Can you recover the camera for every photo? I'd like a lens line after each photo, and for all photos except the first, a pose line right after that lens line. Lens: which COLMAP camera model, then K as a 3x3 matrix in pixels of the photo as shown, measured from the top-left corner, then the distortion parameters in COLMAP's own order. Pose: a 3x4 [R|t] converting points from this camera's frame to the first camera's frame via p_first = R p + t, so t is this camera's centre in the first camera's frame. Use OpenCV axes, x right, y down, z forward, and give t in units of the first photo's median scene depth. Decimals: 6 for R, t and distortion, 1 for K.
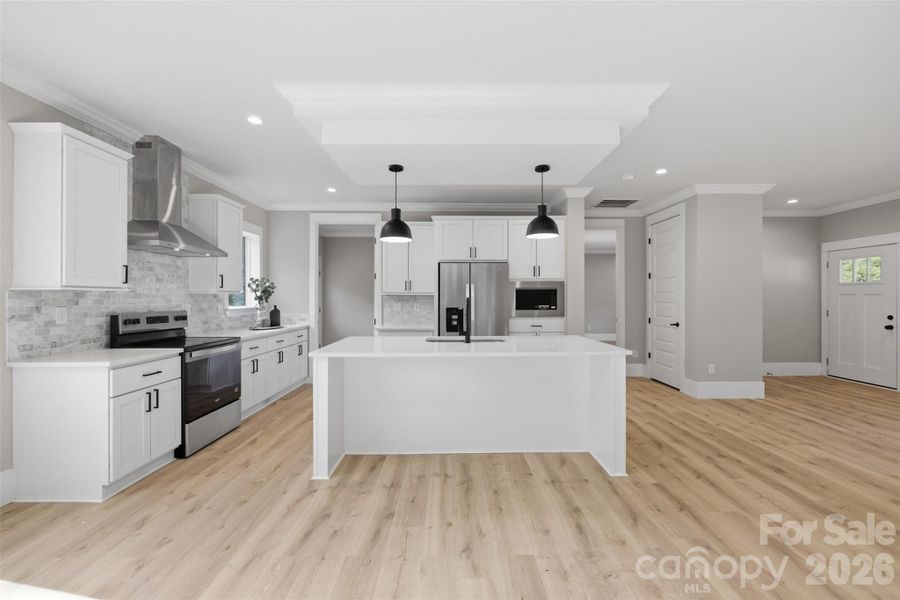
lens RADIAL K [[363.2, 0, 452.7], [0, 363.2, 296.8], [0, 0, 1]] dist [-0.001614, -0.000078]
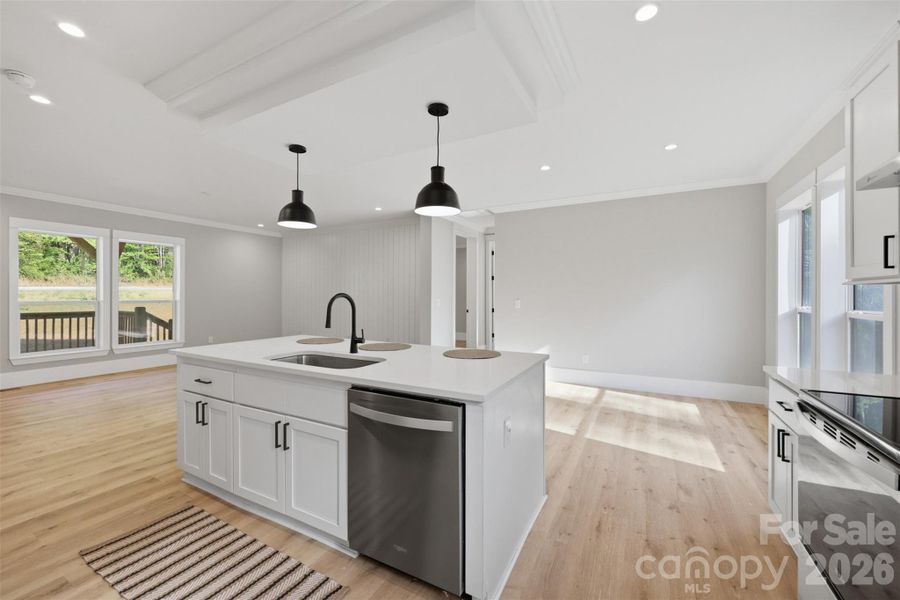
lens RADIAL K [[363.2, 0, 452.7], [0, 363.2, 296.8], [0, 0, 1]] dist [-0.001614, -0.000078]
pose [[-0.877436, -0.003481, 0.479680, -0.527430], [-0.003479, 0.999994, 0.000893, 0.007713], [-0.479680, -0.000886, -0.877443, 1.634699]]
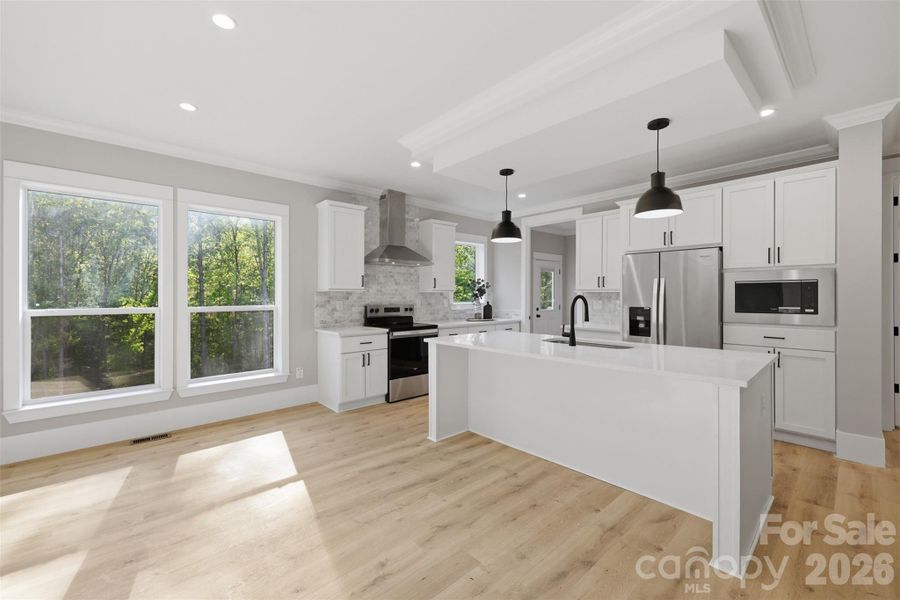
lens RADIAL K [[368.2, 0, 451.2], [0, 368.2, 294.3], [0, 0, 1]] dist [-0.000454, 0.000006]
pose [[0.665516, -0.002007, -0.746381, 0.543937], [0.003058, 0.999995, 0.000038, -0.001579], [0.746377, -0.002308, 0.665519, 0.175579]]
